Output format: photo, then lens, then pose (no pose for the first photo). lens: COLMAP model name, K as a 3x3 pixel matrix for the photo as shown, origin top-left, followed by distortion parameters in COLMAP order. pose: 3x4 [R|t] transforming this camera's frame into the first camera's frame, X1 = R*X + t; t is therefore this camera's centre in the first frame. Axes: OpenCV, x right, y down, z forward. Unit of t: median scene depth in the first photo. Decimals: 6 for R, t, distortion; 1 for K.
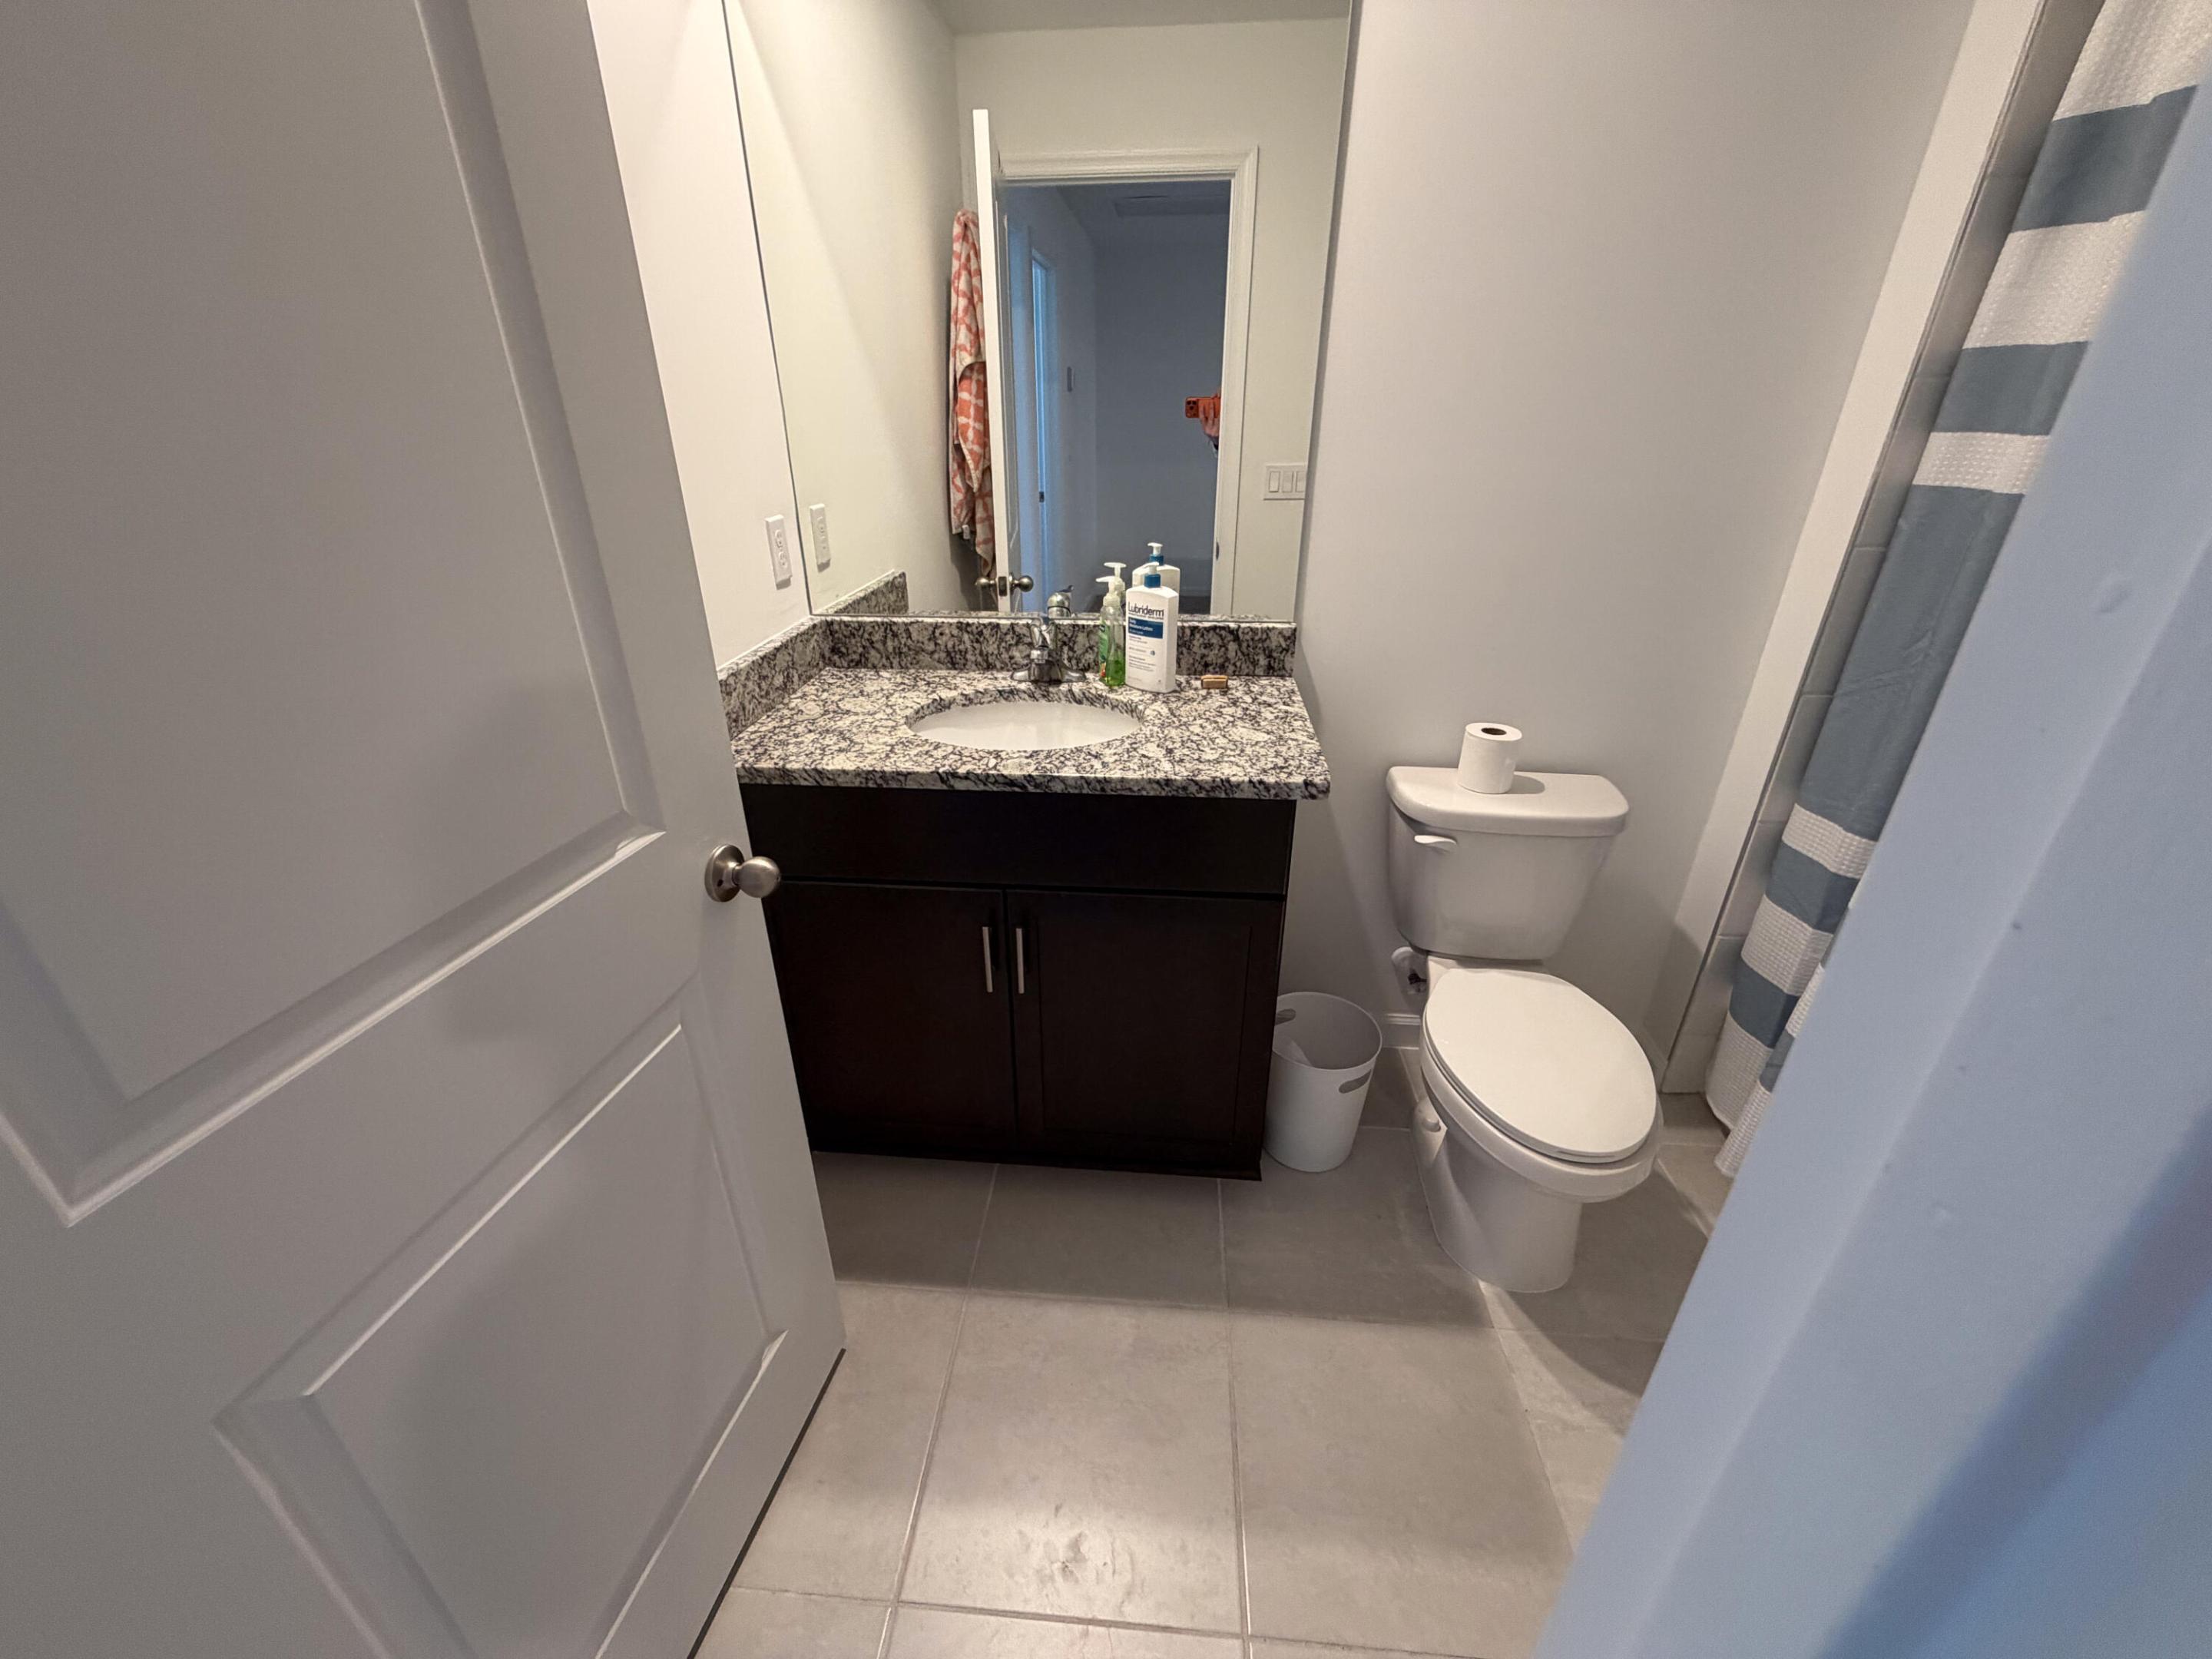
lens RADIAL K [[881.1, 0, 1102.3], [0, 881.1, 831.3], [0, 0, 1]] dist [-0.000899, 0.000533]
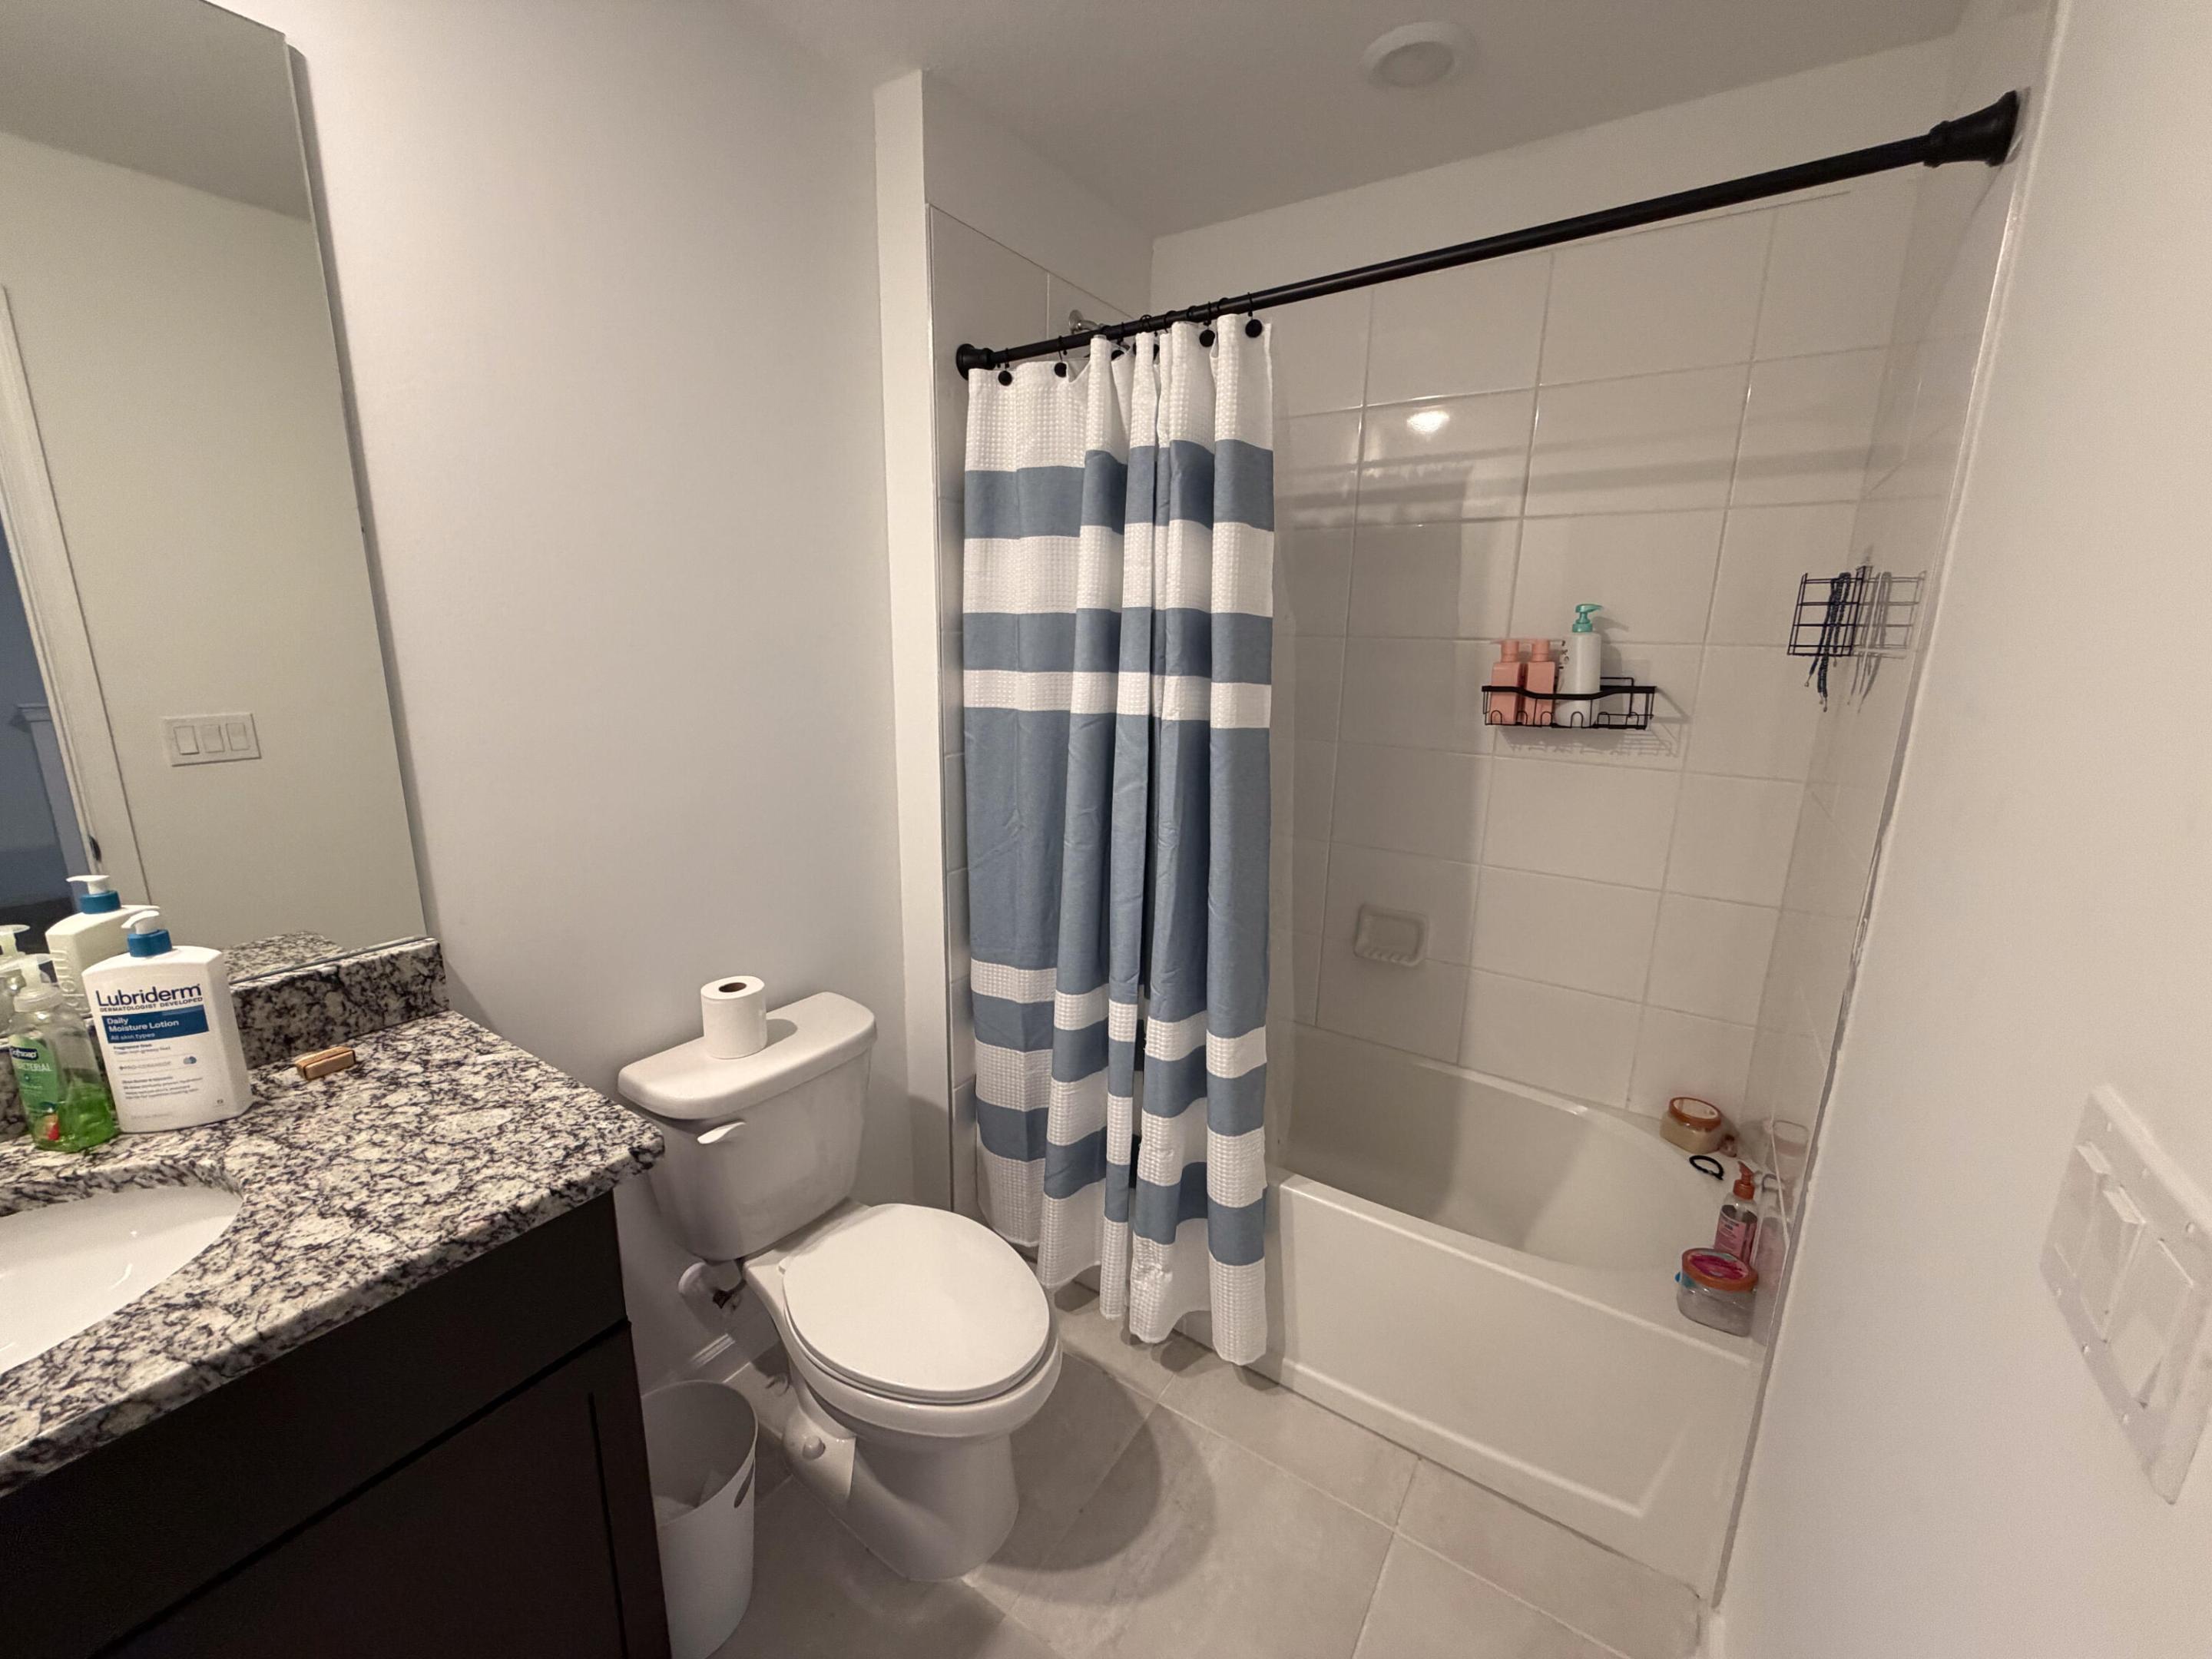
lens RADIAL K [[881.1, 0, 1104.8], [0, 881.1, 831.5], [0, 0, 1]] dist [-0.000899, 0.000533]
pose [[0.488255, -0.183138, 0.853269, -0.114499], [0.368978, 0.929365, -0.011665, -0.117944], [-0.790862, 0.320533, 0.521341, 0.193529]]
